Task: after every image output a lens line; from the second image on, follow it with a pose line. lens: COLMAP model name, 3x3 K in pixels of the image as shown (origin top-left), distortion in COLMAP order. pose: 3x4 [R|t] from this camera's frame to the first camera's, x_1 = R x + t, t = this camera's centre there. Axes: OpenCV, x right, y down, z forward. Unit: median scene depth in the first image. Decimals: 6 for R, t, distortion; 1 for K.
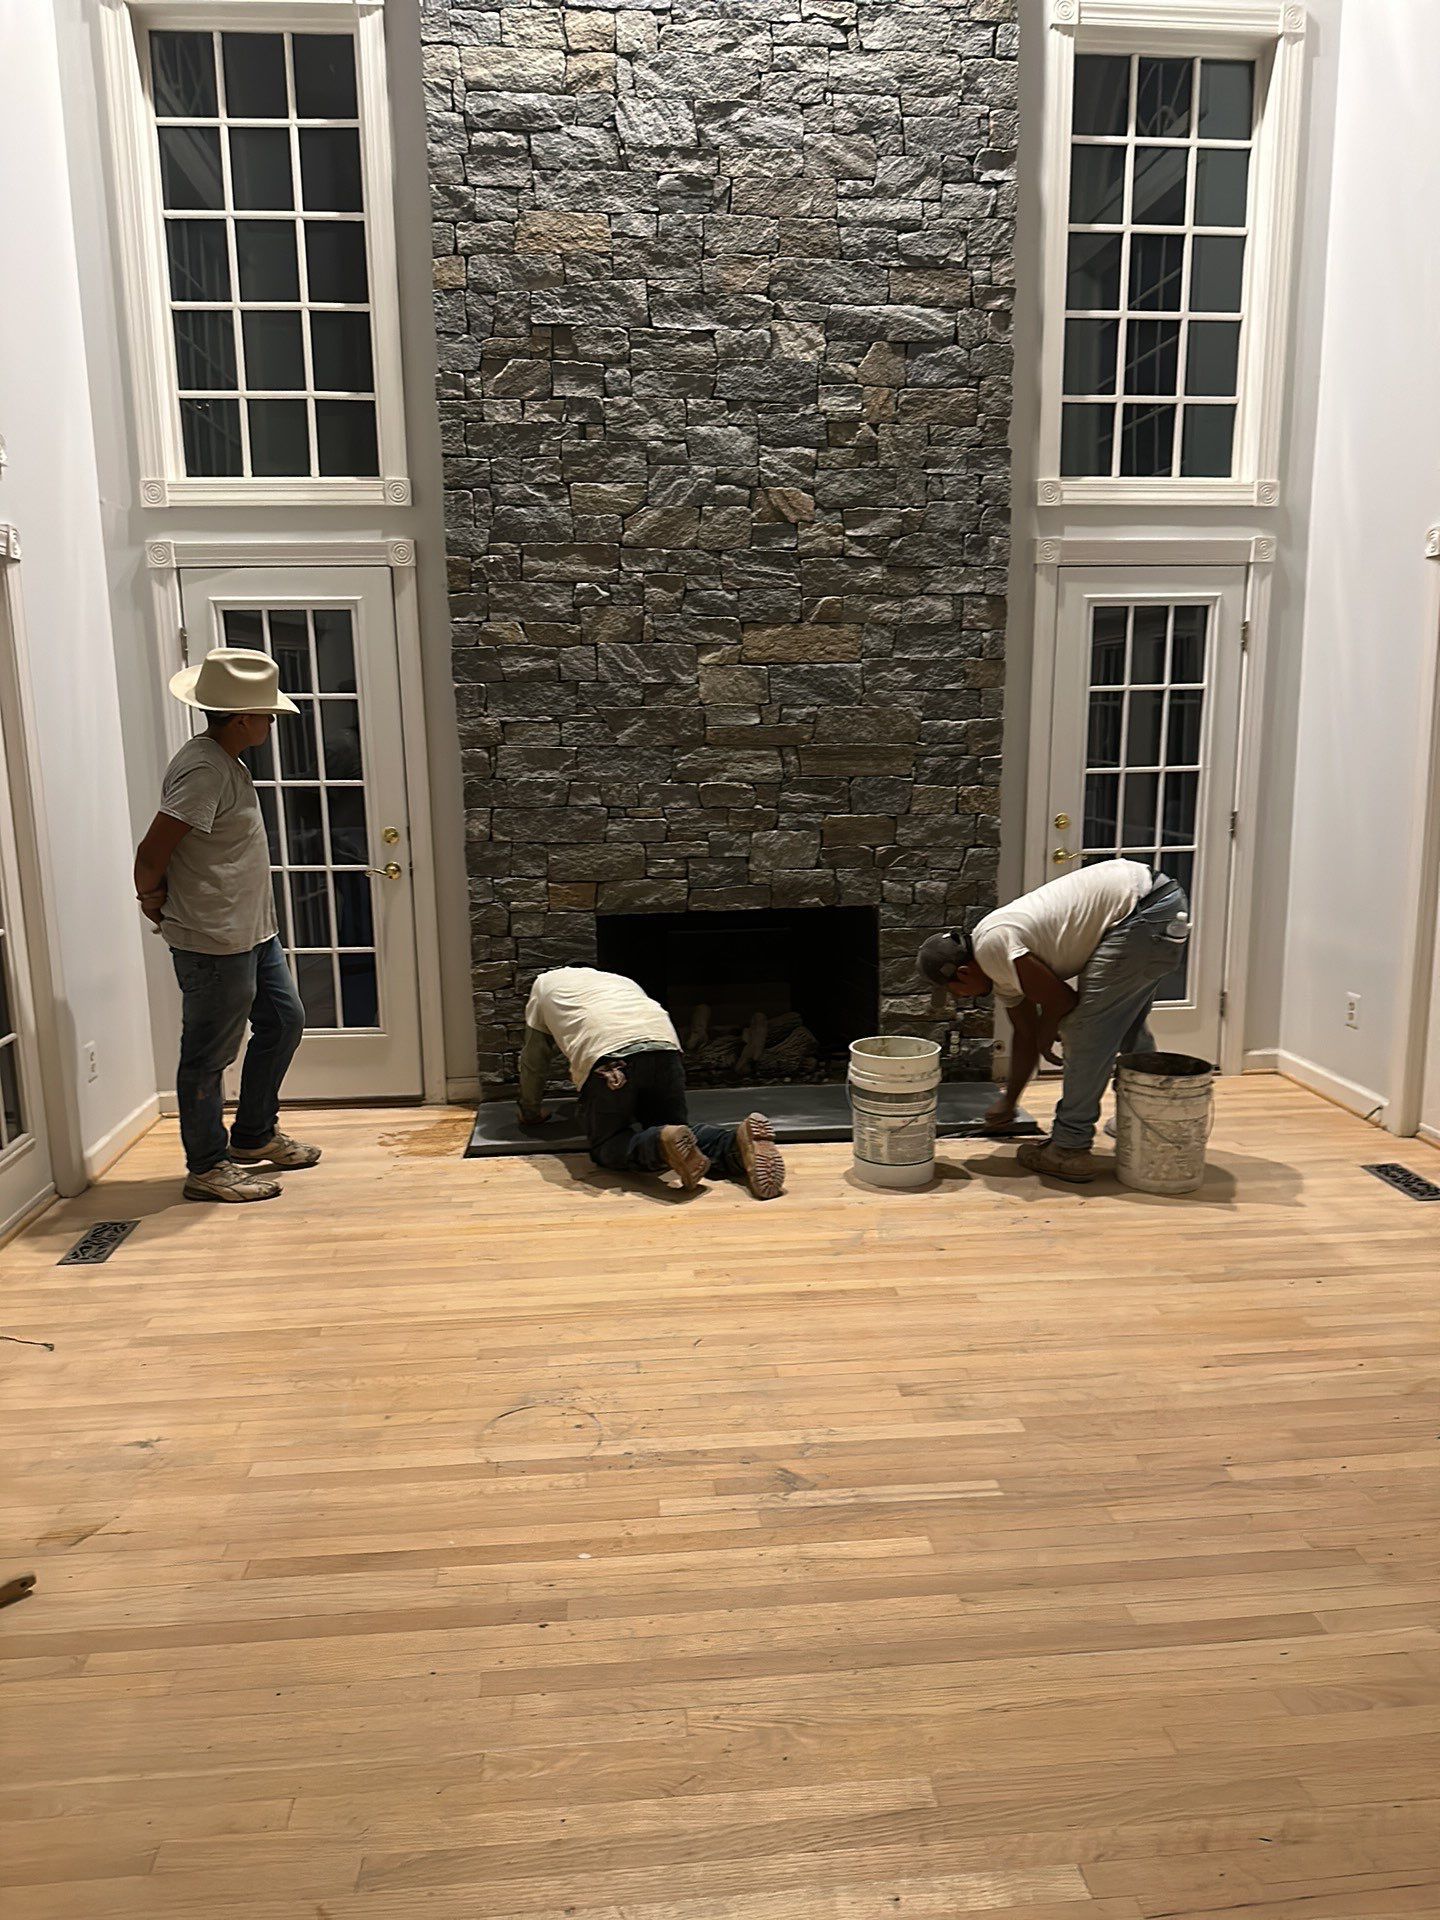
lens RADIAL K [[1340.6, 0, 720.0], [0, 1340.6, 960.0], [0, 0, 1]] dist [0.091061, -0.109806]
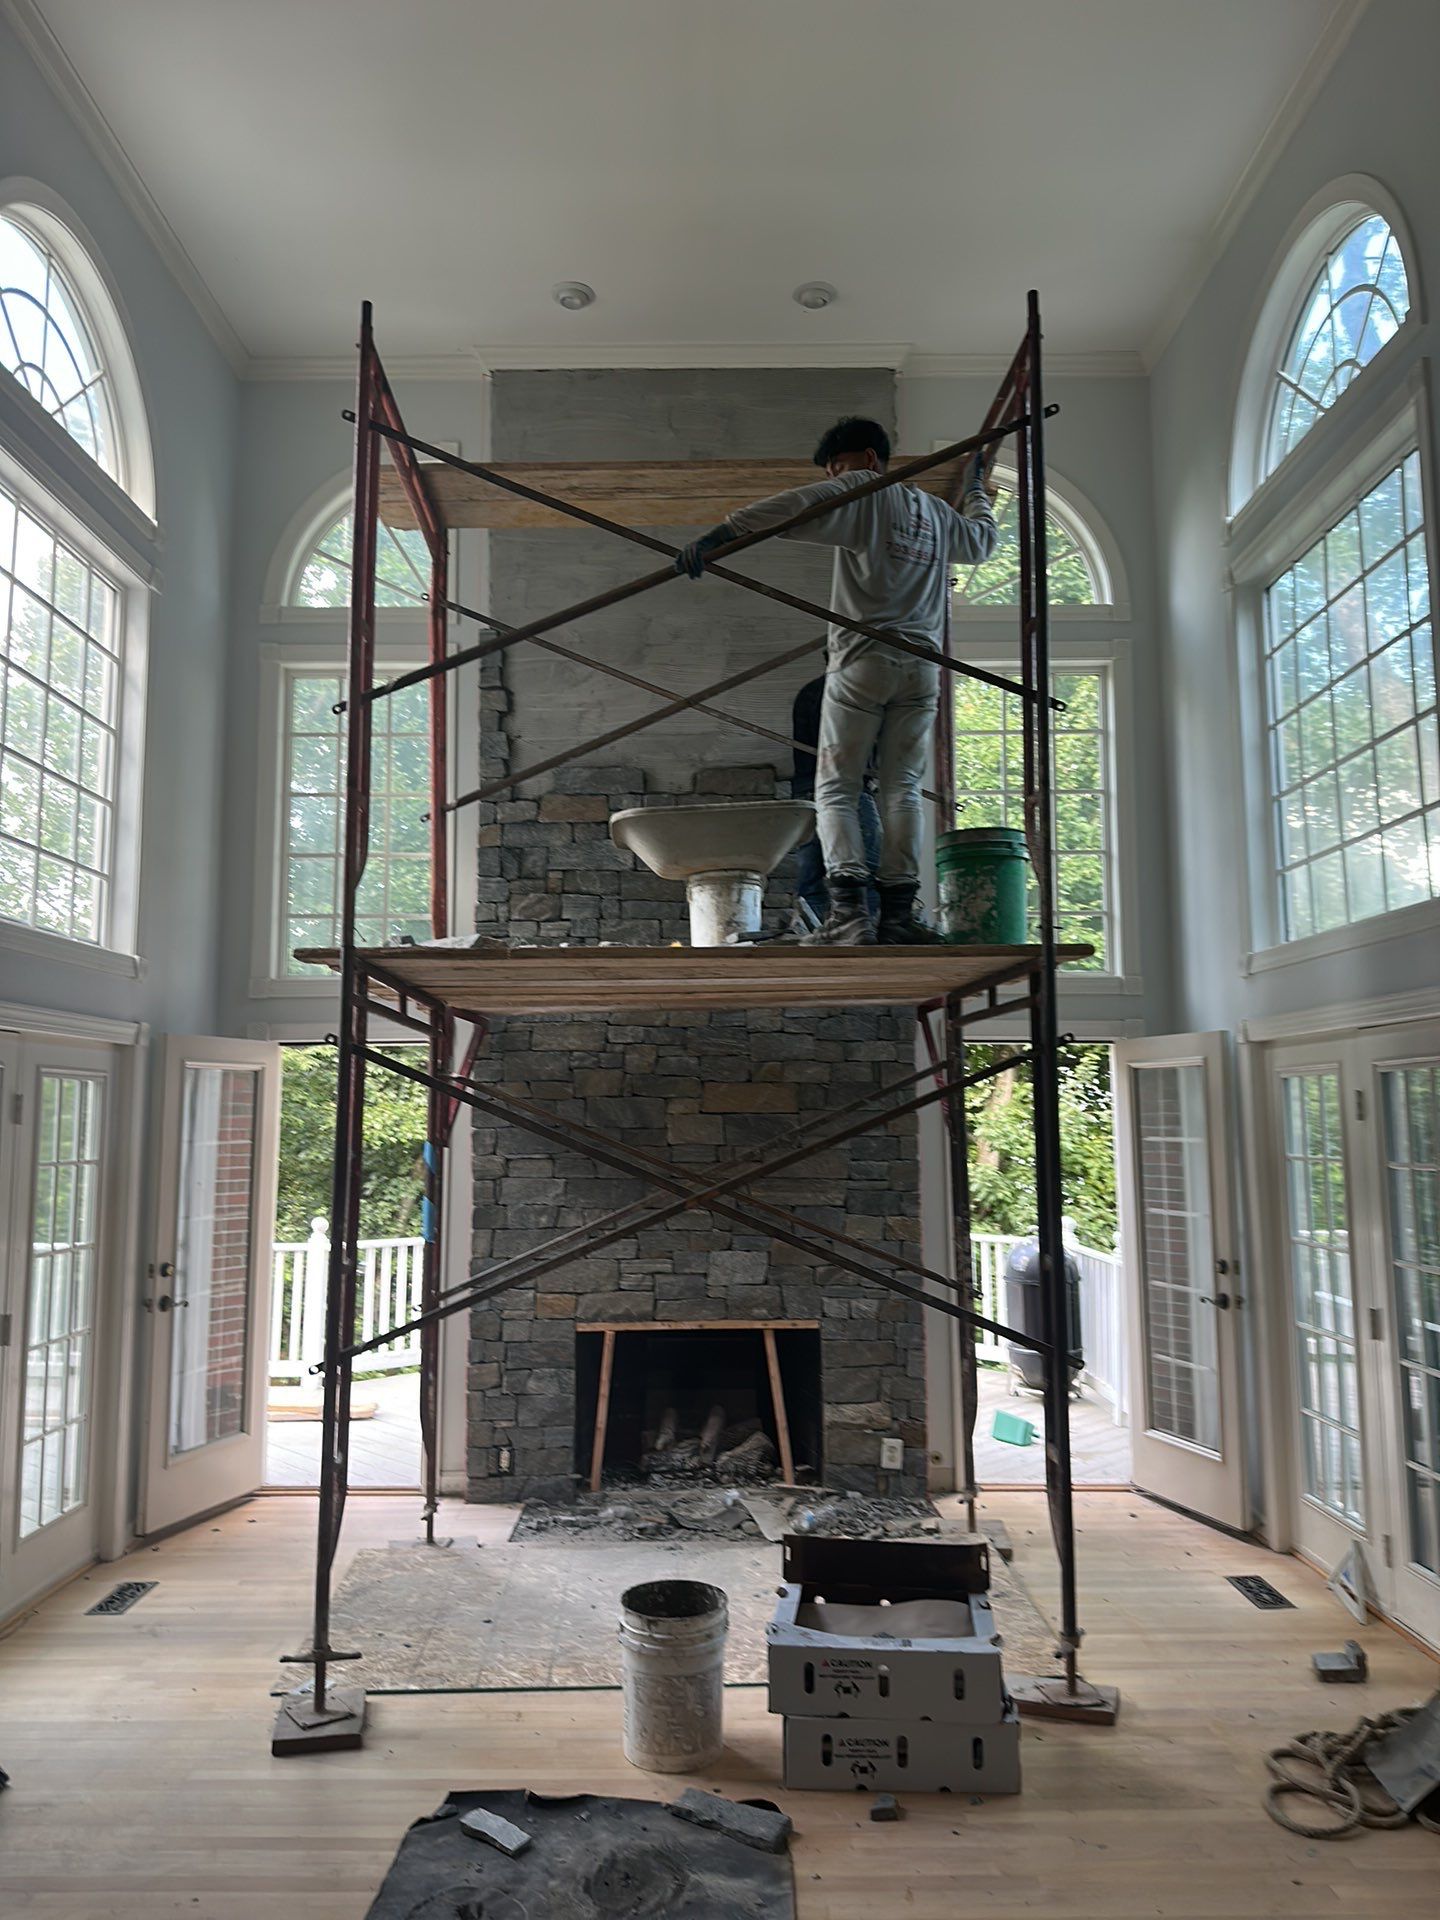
lens RADIAL K [[1340.6, 0, 720.0], [0, 1340.6, 960.0], [0, 0, 1]] dist [0.091061, -0.109806]
pose [[0.996208, 0.001521, -0.086989, 0.138094], [-0.026881, 0.956310, -0.291117, 0.003829], [0.082746, 0.292352, 0.952724, -0.211513]]
